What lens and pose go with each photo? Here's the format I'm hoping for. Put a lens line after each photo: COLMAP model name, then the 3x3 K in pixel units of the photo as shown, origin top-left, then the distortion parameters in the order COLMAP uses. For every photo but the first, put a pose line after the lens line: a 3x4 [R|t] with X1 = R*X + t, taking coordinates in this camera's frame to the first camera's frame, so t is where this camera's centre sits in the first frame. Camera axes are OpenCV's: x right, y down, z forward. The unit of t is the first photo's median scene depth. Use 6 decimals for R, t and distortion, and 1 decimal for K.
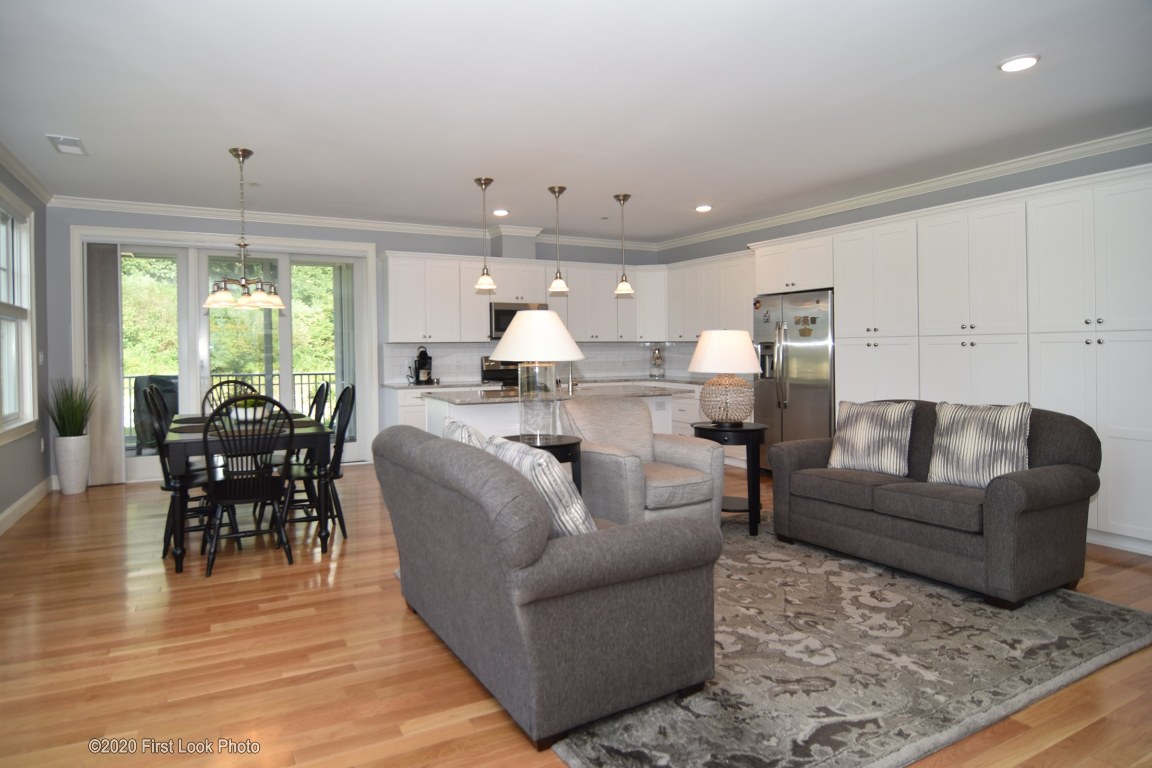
lens RADIAL K [[639.6, 0, 516.5], [0, 639.6, 353.3], [0, 0, 1]] dist [0.000940, -0.006632]
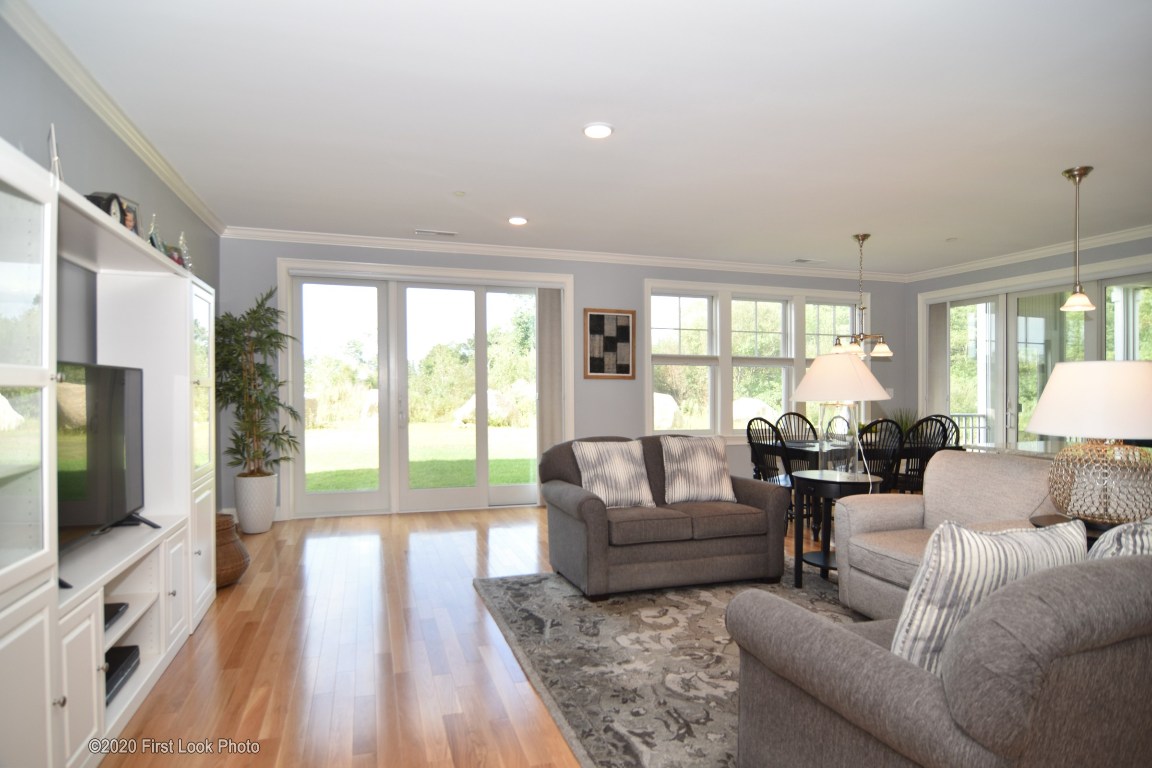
lens RADIAL K [[623.3, 0, 577.1], [0, 623.3, 383.7], [0, 0, 1]] dist [-0.005045, 0.000477]
pose [[-0.137005, -0.004755, -0.990559, 1.641999], [-0.003426, 0.999985, -0.004326, -0.022072], [0.990564, 0.002801, -0.137019, 1.033026]]
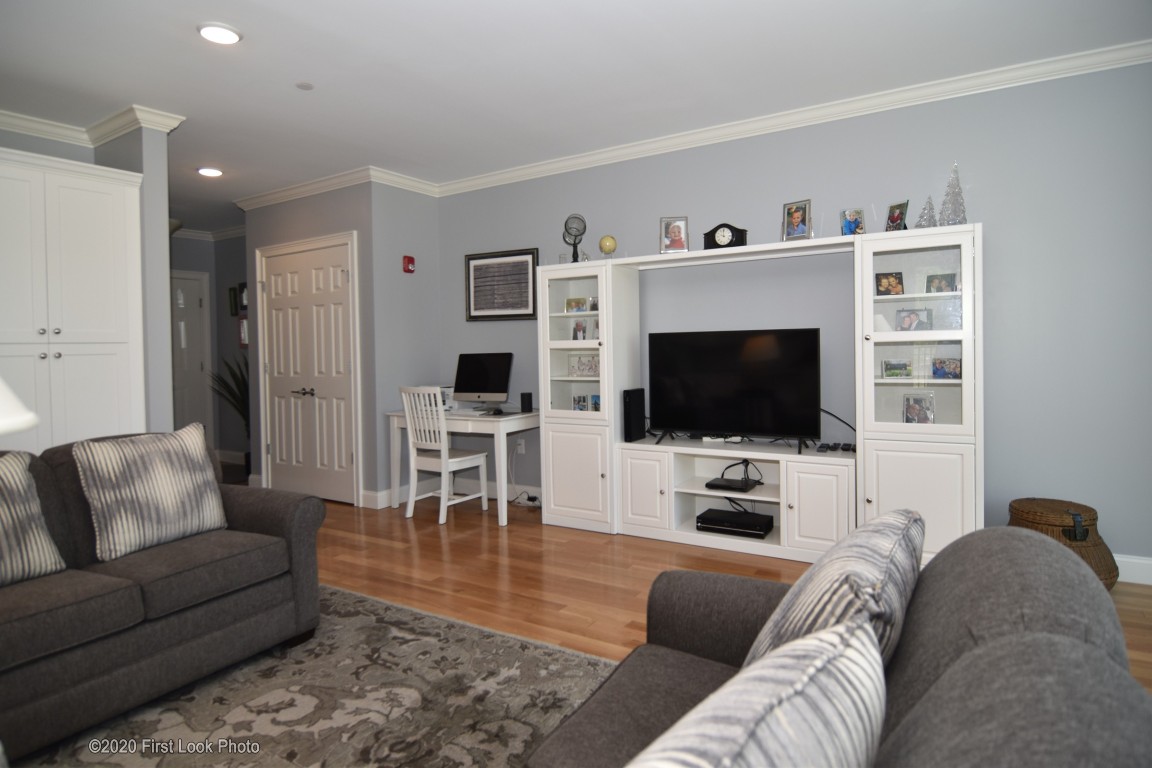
lens RADIAL K [[639.6, 0, 599.8], [0, 639.6, 367.6], [0, 0, 1]] dist [0.000940, -0.006632]
pose [[-0.539962, -0.012662, 0.841594, -0.267030], [0.018015, 0.999484, 0.026595, -0.010553], [-0.841496, 0.029522, -0.539456, 1.291916]]
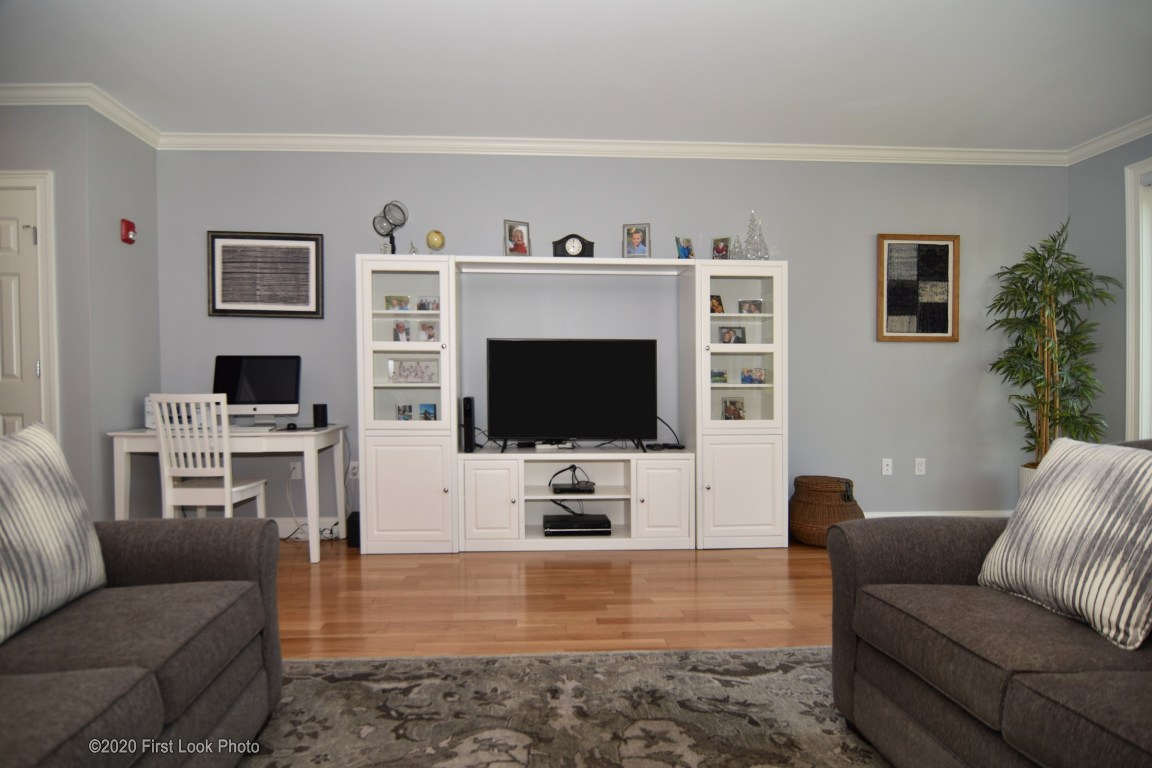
lens RADIAL K [[639.6, 0, 545.0], [0, 639.6, 403.9], [0, 0, 1]] dist [0.000940, -0.006632]
pose [[-0.918517, -0.010401, 0.395244, 0.288471], [0.000008, 0.999653, 0.026325, 0.066758], [-0.395381, 0.024183, -0.918199, 1.686883]]
